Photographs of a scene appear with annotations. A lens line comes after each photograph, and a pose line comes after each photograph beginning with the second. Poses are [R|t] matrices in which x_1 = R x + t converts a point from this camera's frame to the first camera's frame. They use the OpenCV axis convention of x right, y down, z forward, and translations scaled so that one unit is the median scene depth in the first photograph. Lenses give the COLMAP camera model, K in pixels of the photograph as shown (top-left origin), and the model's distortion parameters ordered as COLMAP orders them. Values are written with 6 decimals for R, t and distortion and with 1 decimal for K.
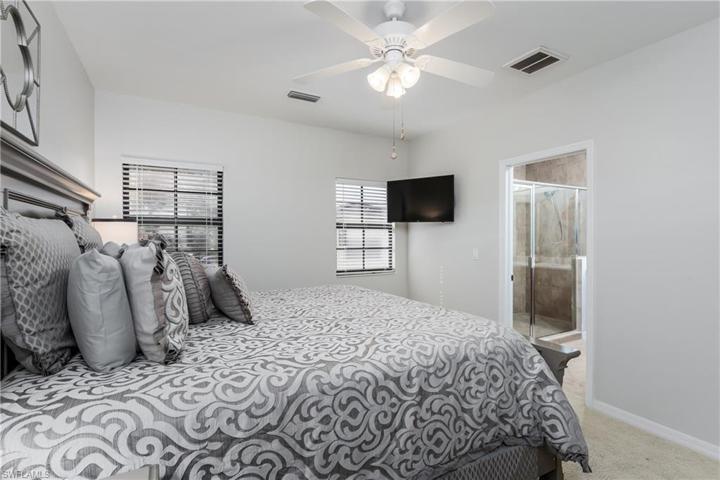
lens RADIAL K [[350.3, 0, 360.7], [0, 350.3, 241.1], [0, 0, 1]] dist [0.000562, 0.000176]
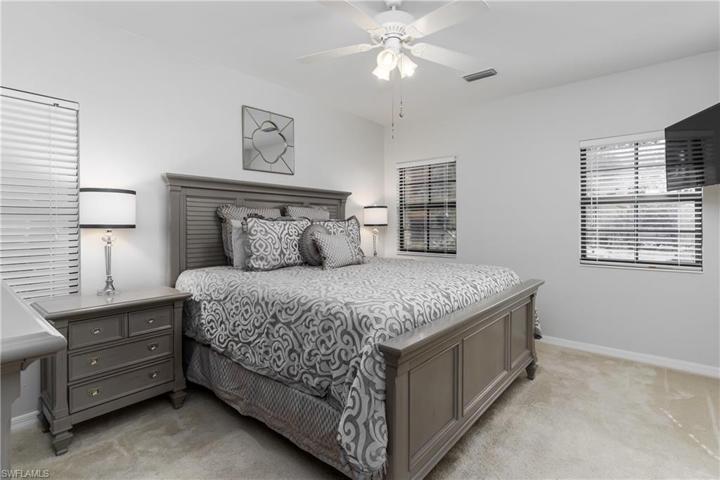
lens RADIAL K [[350.3, 0, 352.5], [0, 350.3, 222.5], [0, 0, 1]] dist [0.000562, 0.000176]
pose [[0.355830, -0.003535, -0.934544, 1.574911], [-0.006432, 0.999960, -0.006231, 0.042148], [0.934528, 0.008228, 0.355793, 0.745643]]
